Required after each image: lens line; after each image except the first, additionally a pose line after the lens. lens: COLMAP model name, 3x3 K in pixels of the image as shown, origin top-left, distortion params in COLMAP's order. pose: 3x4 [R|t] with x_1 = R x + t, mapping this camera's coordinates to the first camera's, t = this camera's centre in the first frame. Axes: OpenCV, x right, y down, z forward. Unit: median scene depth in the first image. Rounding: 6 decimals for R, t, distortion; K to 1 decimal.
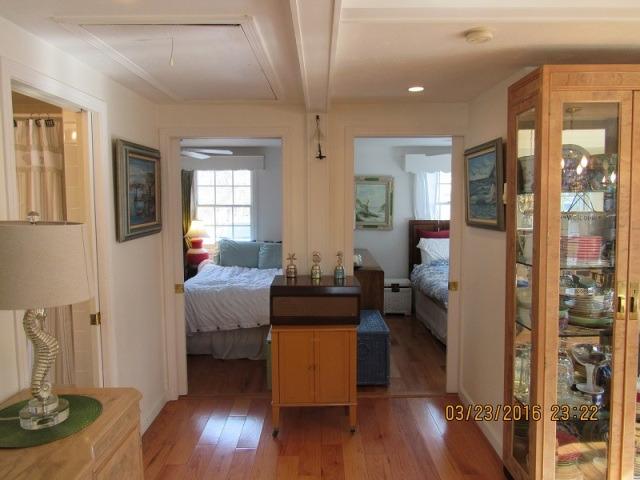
lens RADIAL K [[457.0, 0, 319.5], [0, 457.0, 237.9], [0, 0, 1]] dist [-0.019271, 0.007828]
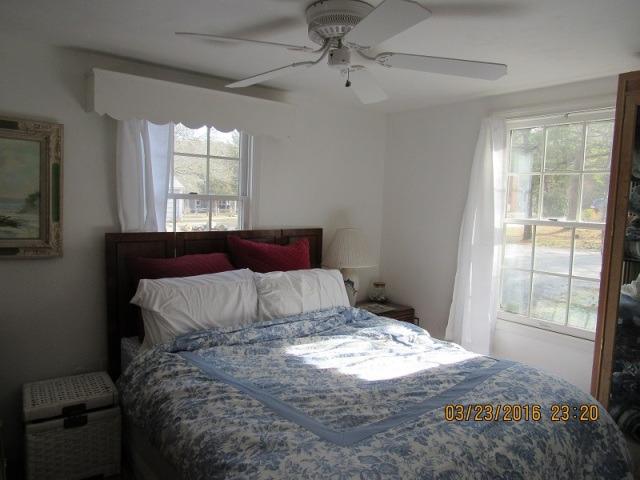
lens RADIAL K [[457.0, 0, 317.7], [0, 457.0, 241.0], [0, 0, 1]] dist [-0.019271, 0.007828]
pose [[0.782111, -0.024367, 0.622663, 0.089159], [0.013914, 0.999669, 0.021644, -0.038197], [-0.622984, -0.008264, 0.782191, 0.557256]]
